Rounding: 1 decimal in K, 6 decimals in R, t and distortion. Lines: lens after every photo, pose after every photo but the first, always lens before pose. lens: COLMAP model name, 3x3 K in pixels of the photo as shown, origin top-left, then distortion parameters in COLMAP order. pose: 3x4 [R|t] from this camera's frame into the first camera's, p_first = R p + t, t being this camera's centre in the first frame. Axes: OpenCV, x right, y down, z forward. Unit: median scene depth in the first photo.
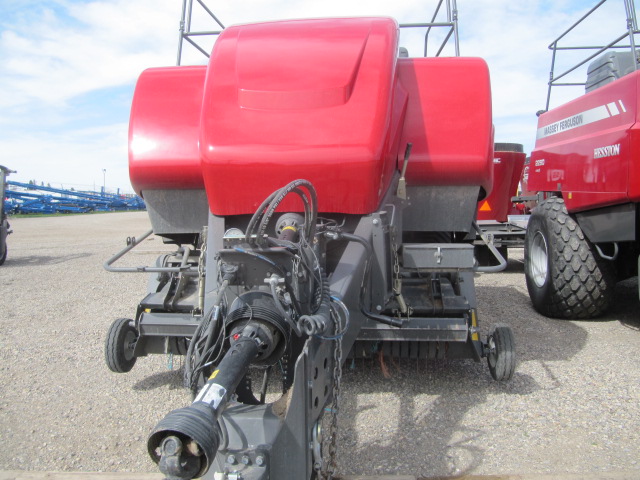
lens RADIAL K [[533.1, 0, 320.0], [0, 533.1, 240.0], [0, 0, 1]] dist [-0.043139, 0.014475]
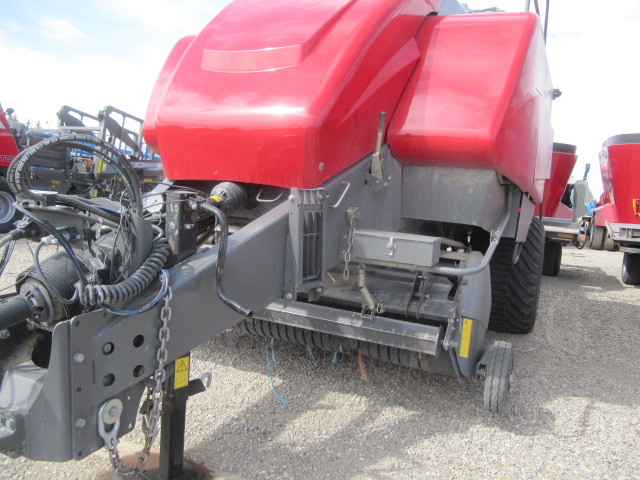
lens RADIAL K [[533.1, 0, 320.0], [0, 533.1, 240.0], [0, 0, 1]] dist [-0.043139, 0.014475]
pose [[0.932324, 0.112768, -0.343592, 0.357764], [-0.101459, 0.993543, 0.050777, -0.011383], [0.347099, -0.012480, 0.937745, 0.154776]]
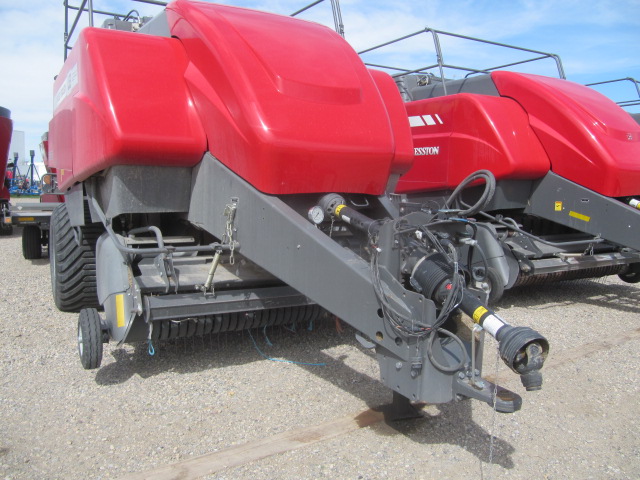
lens RADIAL K [[524.6, 0, 320.0], [0, 524.6, 240.0], [0, 0, 1]] dist [-0.037889, 0.002349]
pose [[0.816285, -0.033584, 0.576672, -0.621042], [0.012452, 0.999100, 0.040559, 0.002466], [-0.577514, -0.025927, 0.815969, 0.073006]]
